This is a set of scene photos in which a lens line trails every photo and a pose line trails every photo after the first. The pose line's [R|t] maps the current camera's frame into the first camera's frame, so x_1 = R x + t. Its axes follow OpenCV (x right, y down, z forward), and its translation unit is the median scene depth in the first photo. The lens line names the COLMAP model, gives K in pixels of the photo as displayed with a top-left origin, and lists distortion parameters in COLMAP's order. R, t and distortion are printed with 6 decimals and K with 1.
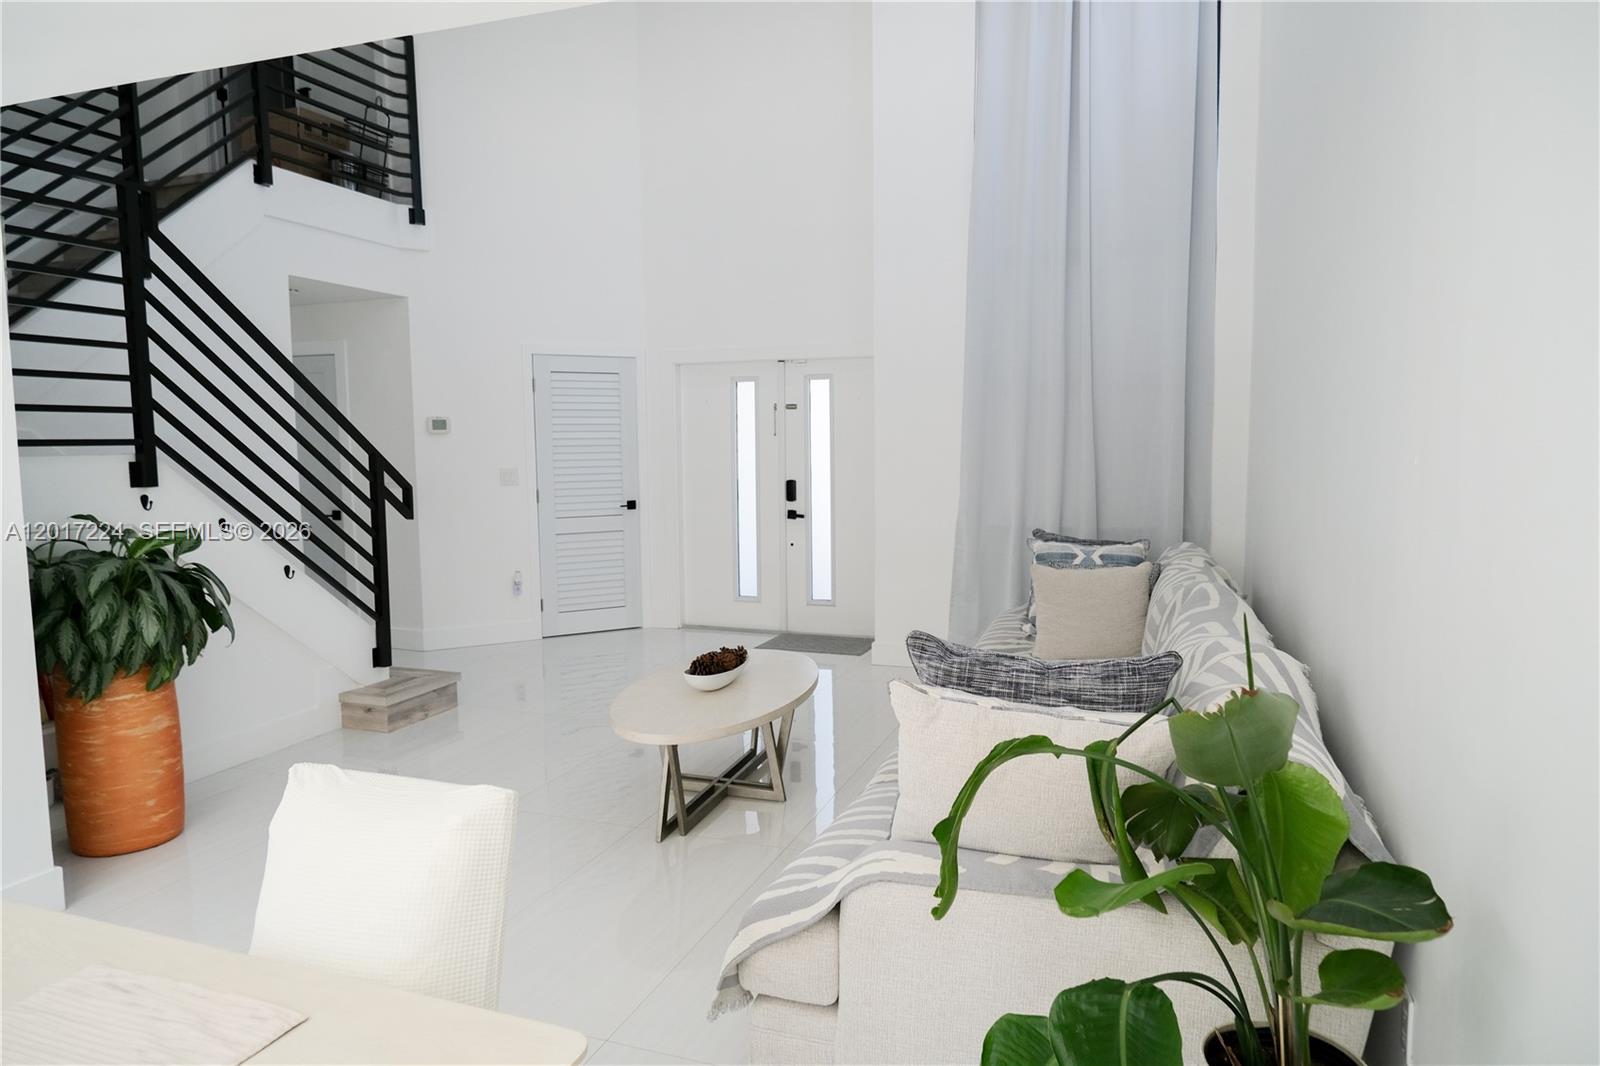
lens RADIAL K [[1004.4, 0, 800.0], [0, 1004.4, 533.0], [0, 0, 1]] dist [-0.026756, 0.023010]
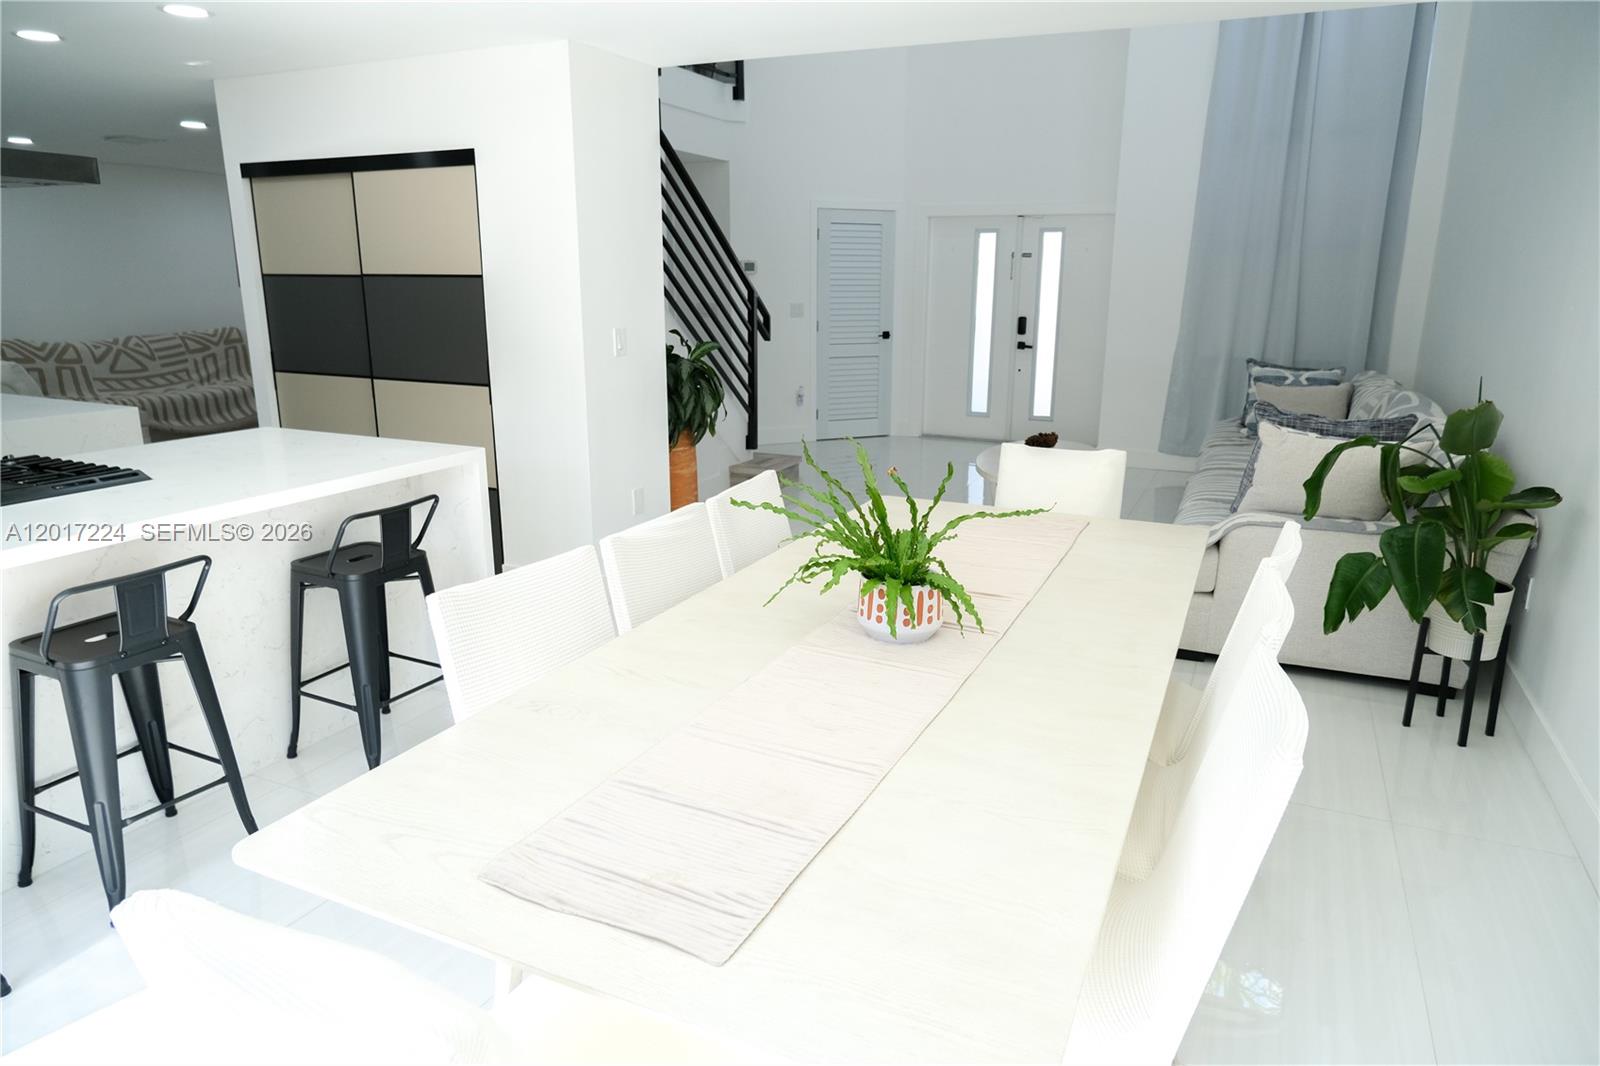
lens RADIAL K [[1004.4, 0, 800.0], [0, 1004.4, 533.0], [0, 0, 1]] dist [-0.026756, 0.023010]
pose [[0.995801, 0.034911, -0.084625, -0.223357], [-0.021207, 0.987255, 0.157728, 0.027476], [0.089053, -0.155271, 0.983850, -0.354002]]
